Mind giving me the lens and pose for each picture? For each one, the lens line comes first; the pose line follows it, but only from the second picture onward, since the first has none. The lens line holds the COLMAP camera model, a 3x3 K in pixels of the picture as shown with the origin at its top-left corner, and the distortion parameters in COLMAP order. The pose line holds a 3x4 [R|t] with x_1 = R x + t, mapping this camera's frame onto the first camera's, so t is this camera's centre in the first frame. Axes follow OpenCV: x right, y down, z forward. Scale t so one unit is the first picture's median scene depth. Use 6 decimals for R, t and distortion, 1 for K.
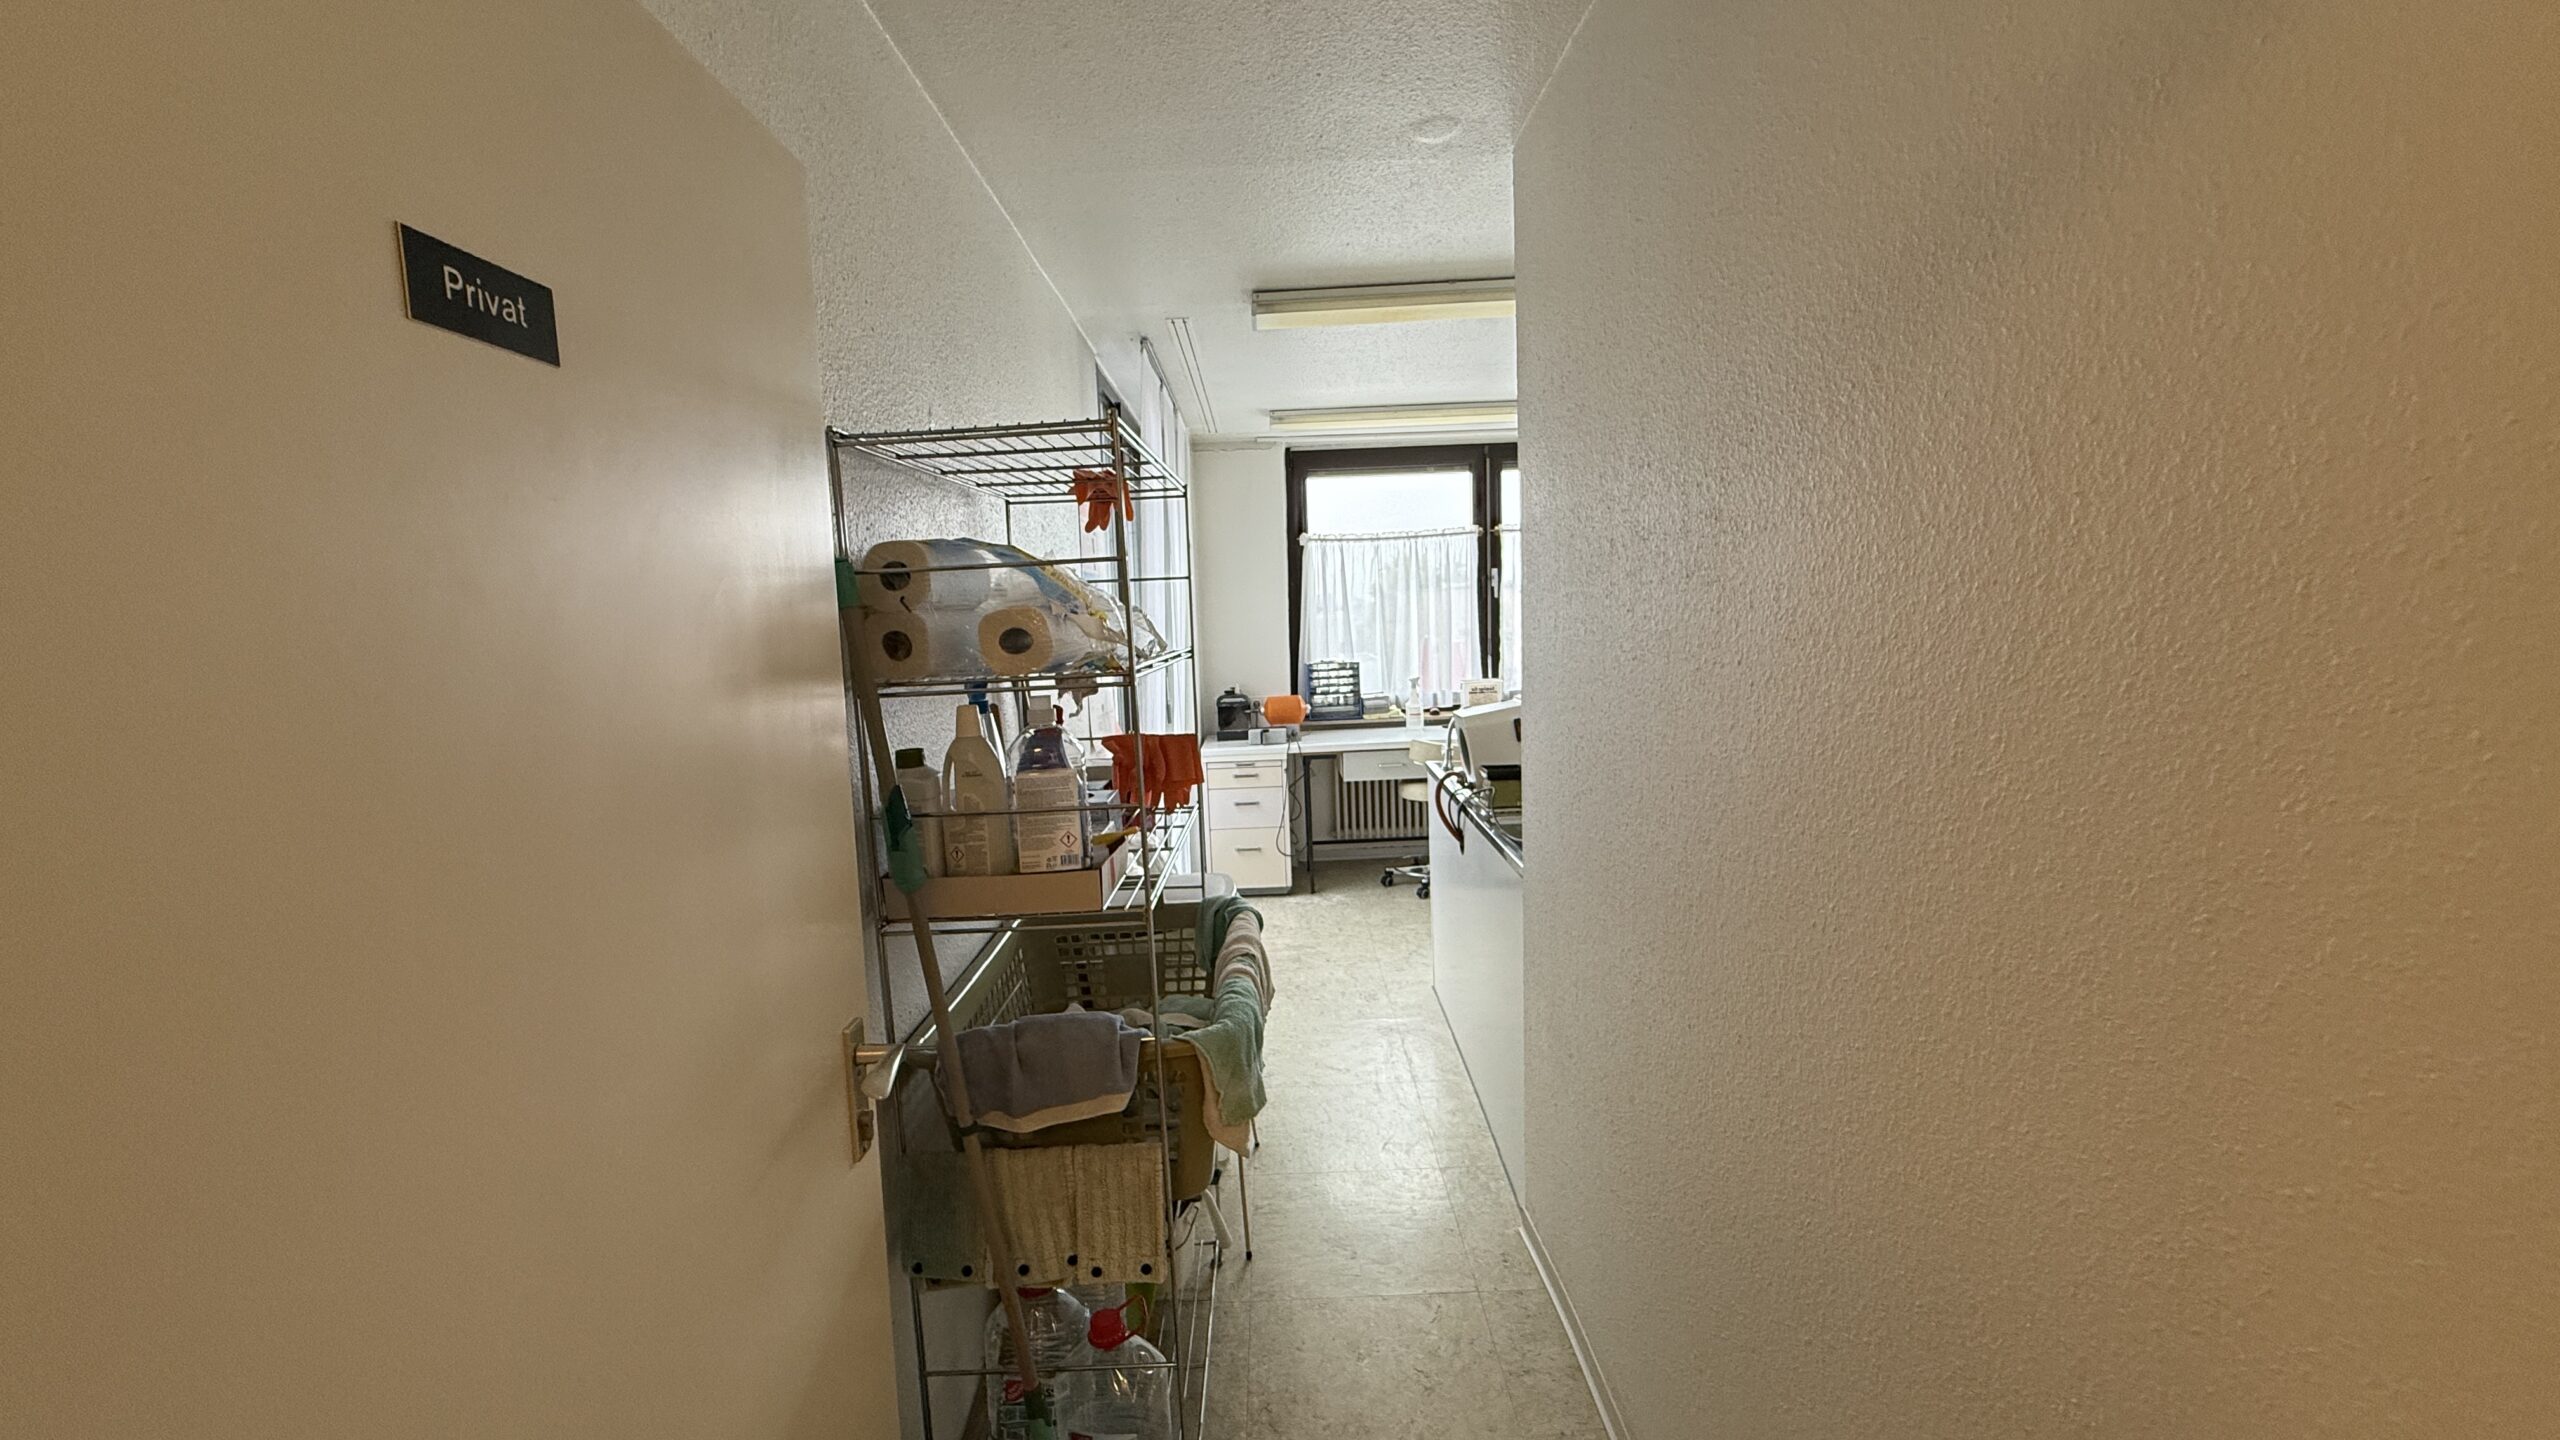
lens RADIAL K [[1018.1, 0, 1279.5], [0, 1018.1, 728.0], [0, 0, 1]] dist [-0.006512, 0.000102]
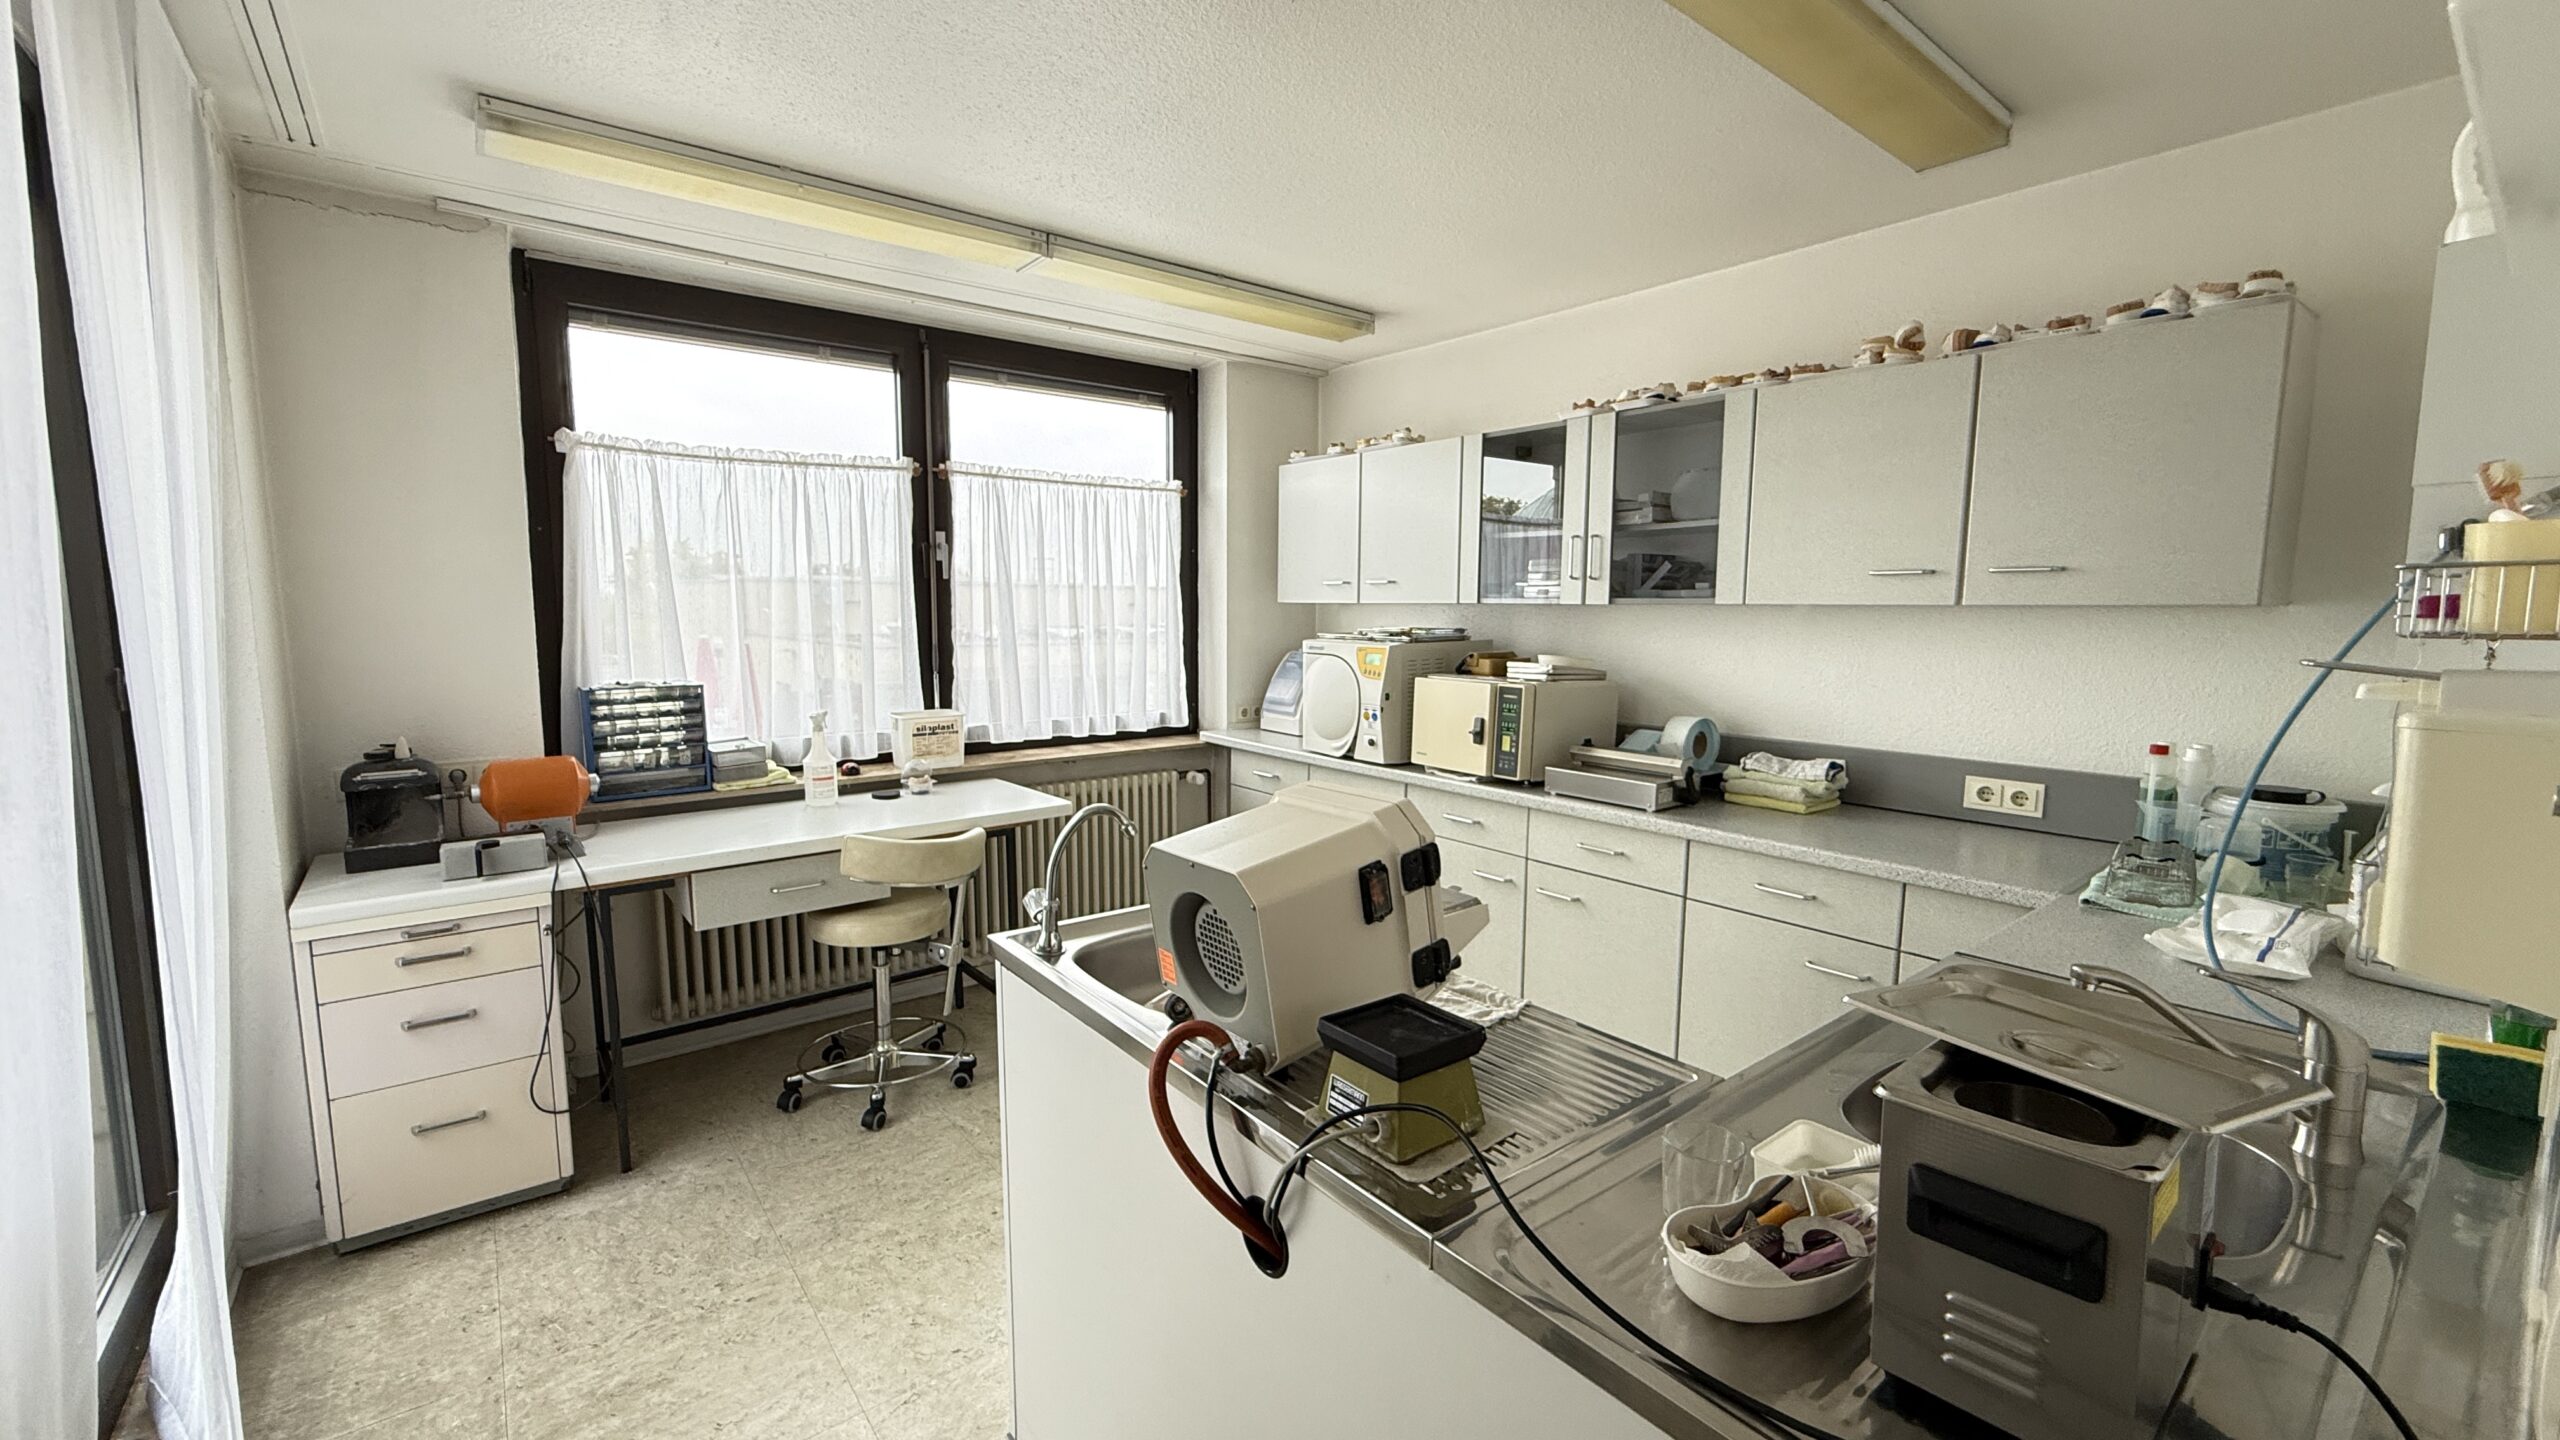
lens RADIAL K [[1018.1, 0, 1279.5], [0, 1018.1, 728.0], [0, 0, 1]] dist [-0.006512, 0.000102]
pose [[0.788421, -0.032831, 0.614260, -0.010356], [0.039534, 0.999215, 0.002662, -0.031961], [-0.613865, 0.022185, 0.789099, 0.396555]]
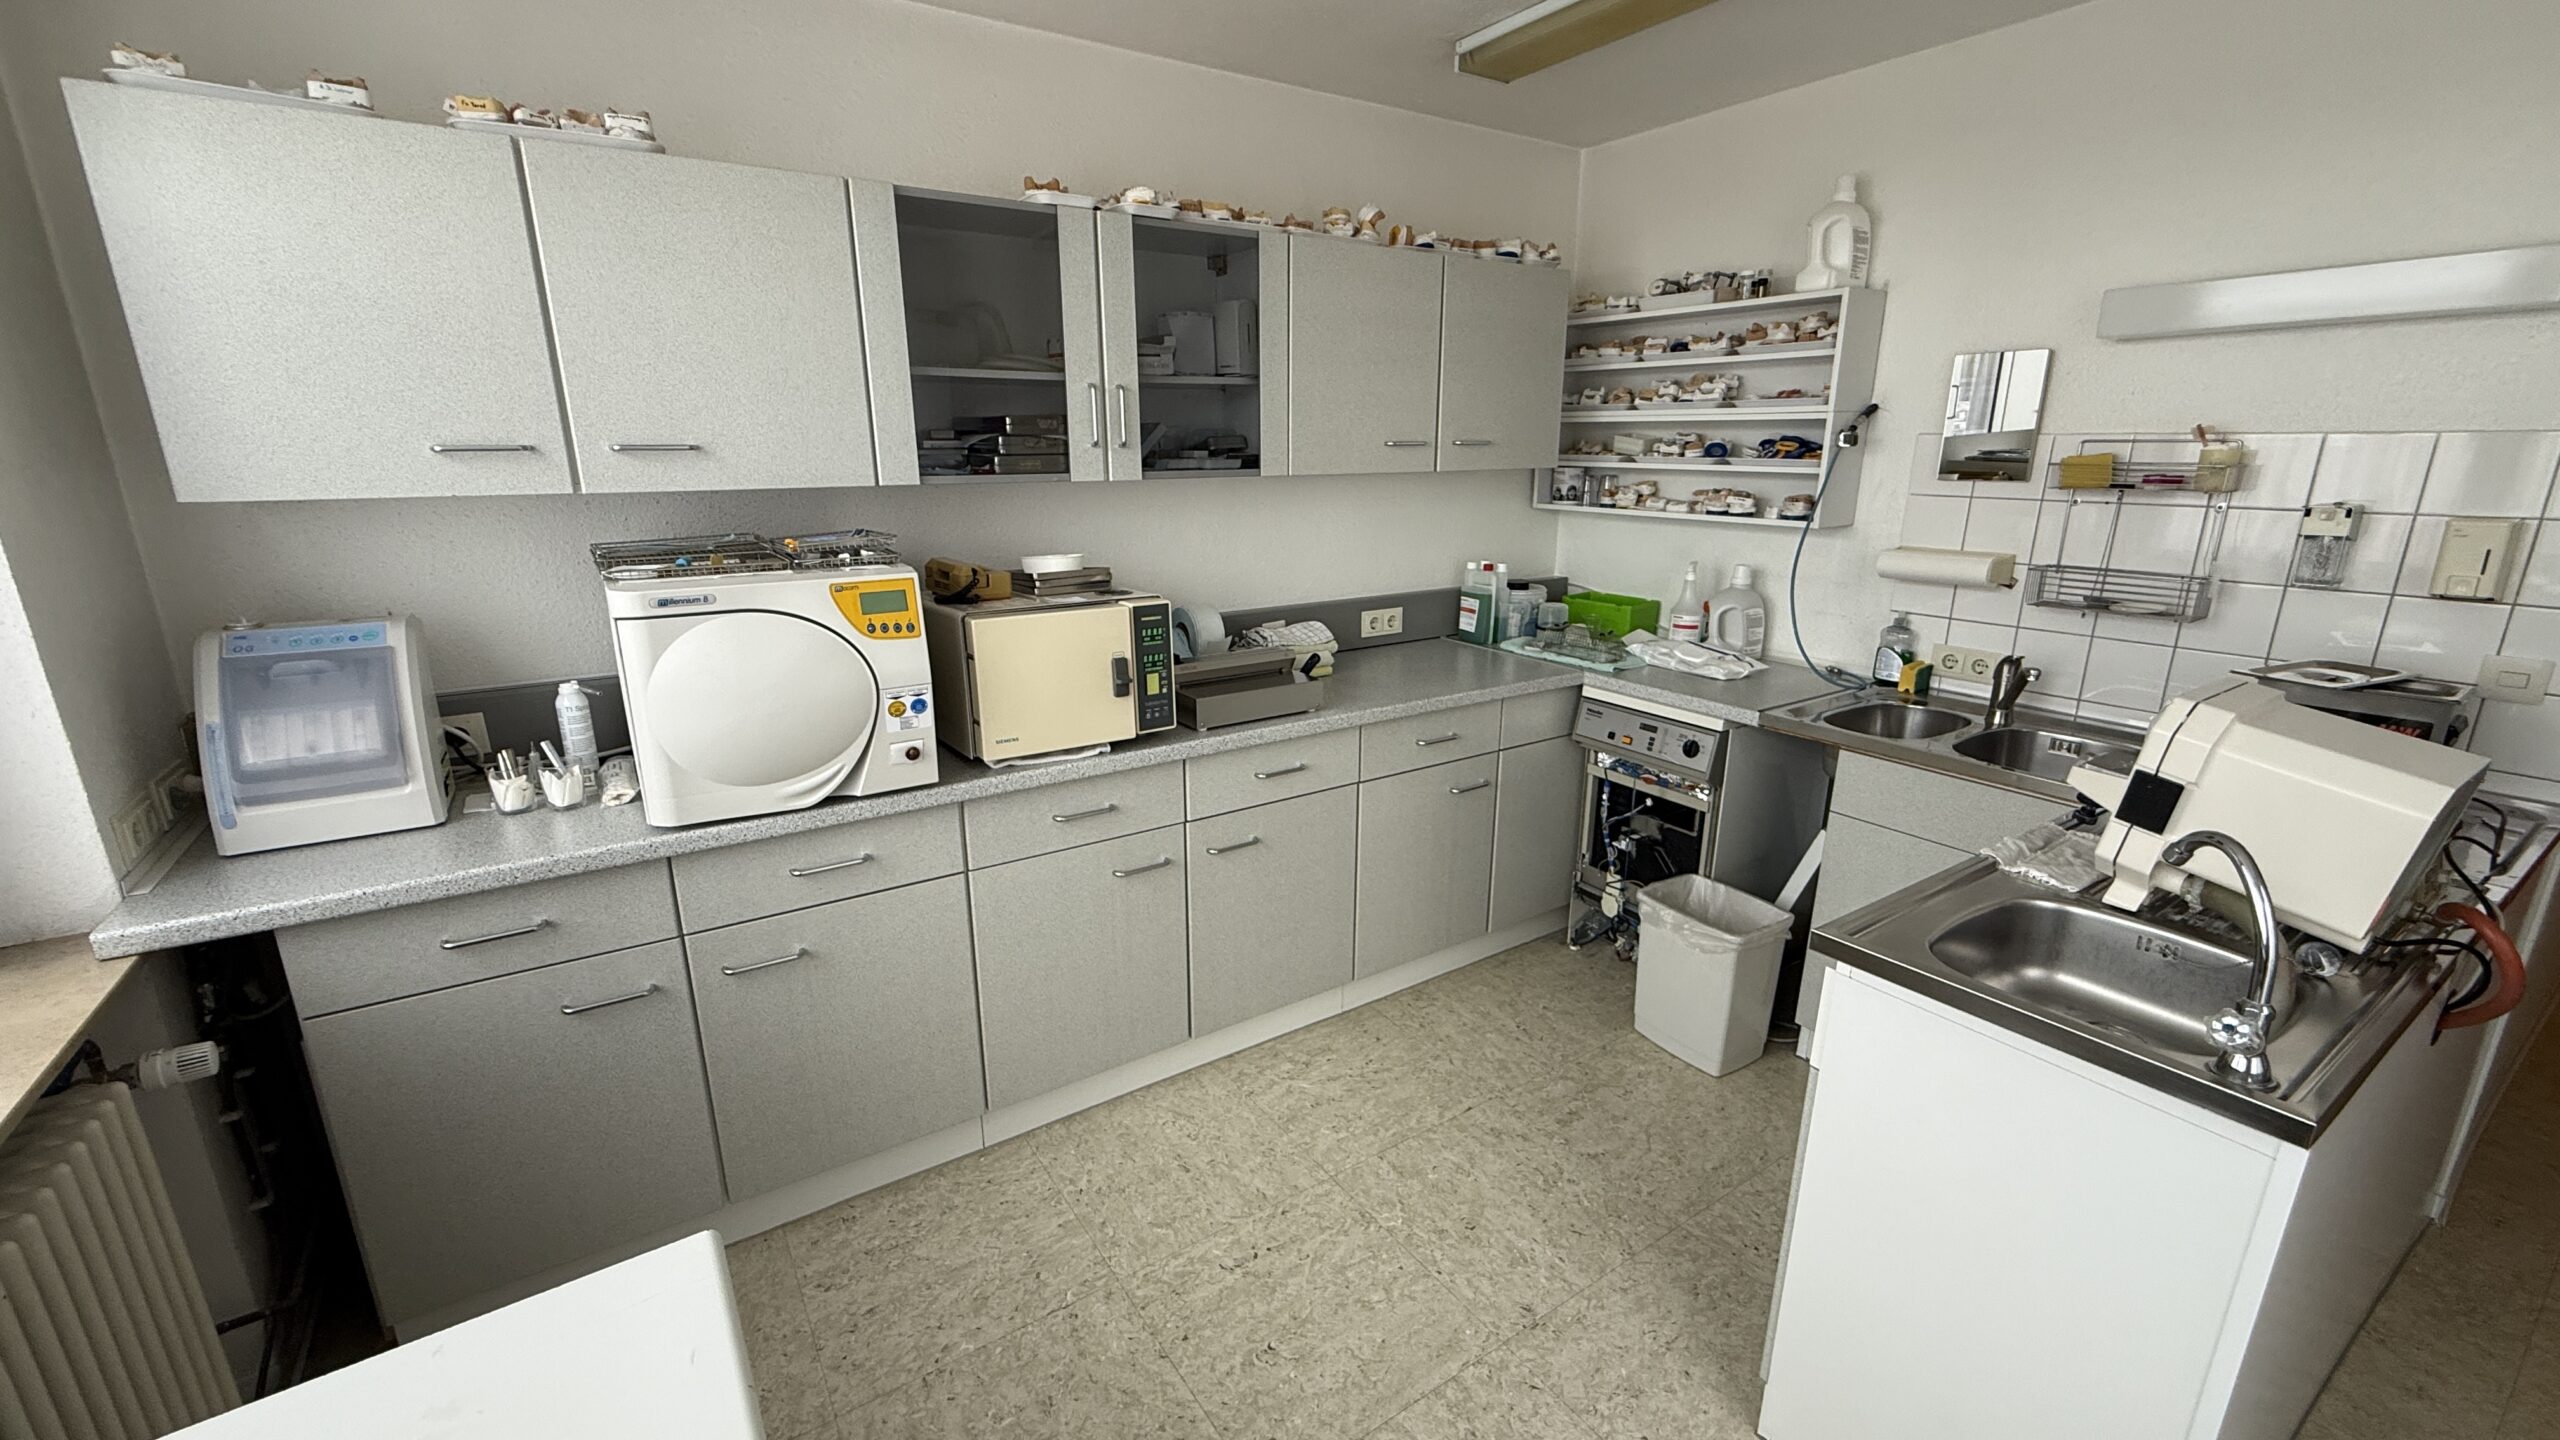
lens RADIAL K [[1018.1, 0, 1279.5], [0, 1018.1, 728.0], [0, 0, 1]] dist [-0.006512, 0.000102]
pose [[-0.548911, -0.191462, 0.813658, 0.031695], [0.122916, 0.944343, 0.305136, -0.074894], [-0.826794, 0.267504, -0.494827, 0.662165]]
